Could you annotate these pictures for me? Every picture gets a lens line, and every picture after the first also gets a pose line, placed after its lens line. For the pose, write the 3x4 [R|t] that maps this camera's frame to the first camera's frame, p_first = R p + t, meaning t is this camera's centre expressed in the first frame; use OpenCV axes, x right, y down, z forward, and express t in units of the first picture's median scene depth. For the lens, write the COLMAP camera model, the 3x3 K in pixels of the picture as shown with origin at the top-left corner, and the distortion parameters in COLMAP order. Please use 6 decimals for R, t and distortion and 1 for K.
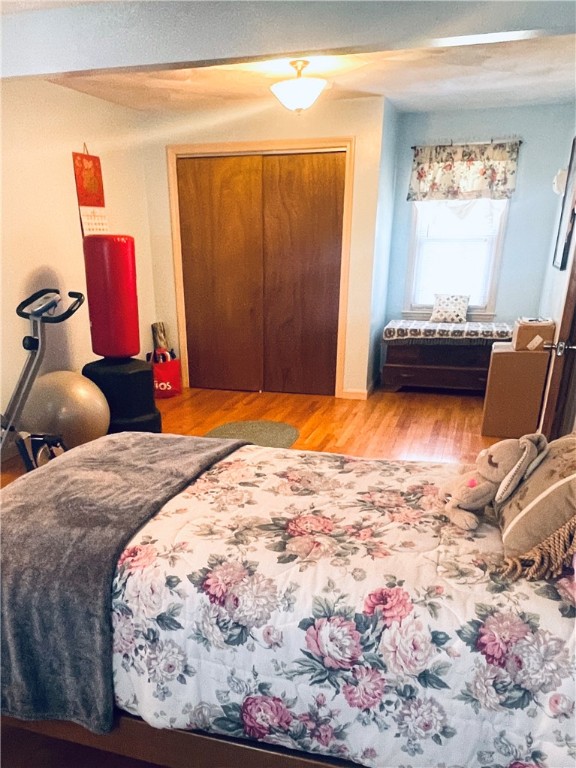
lens RADIAL K [[535.6, 0, 287.2], [0, 535.6, 384.0], [0, 0, 1]] dist [0.005392, -0.009954]
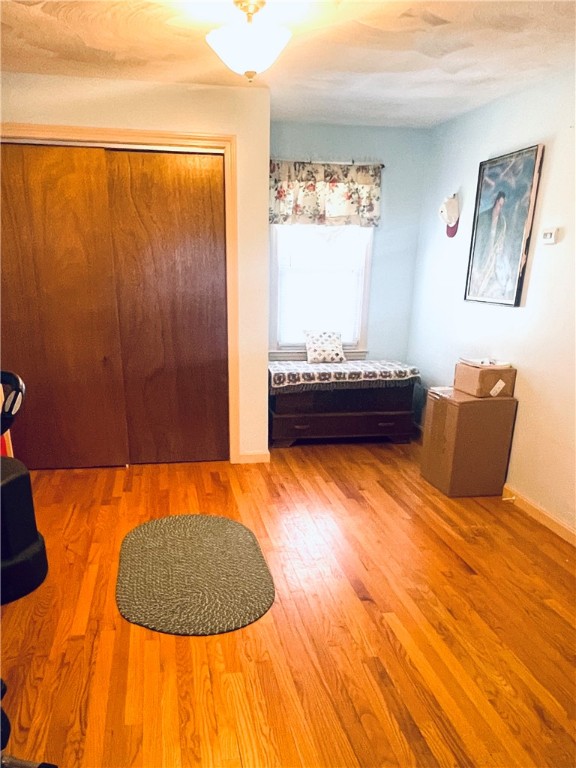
lens RADIAL K [[535.6, 0, 269.7], [0, 535.6, 431.2], [0, 0, 1]] dist [0.005392, -0.009954]
pose [[0.909174, -0.101297, 0.403907, -0.167256], [0.088268, 0.994800, 0.050802, -0.055082], [-0.406953, -0.010536, 0.913388, 0.217486]]
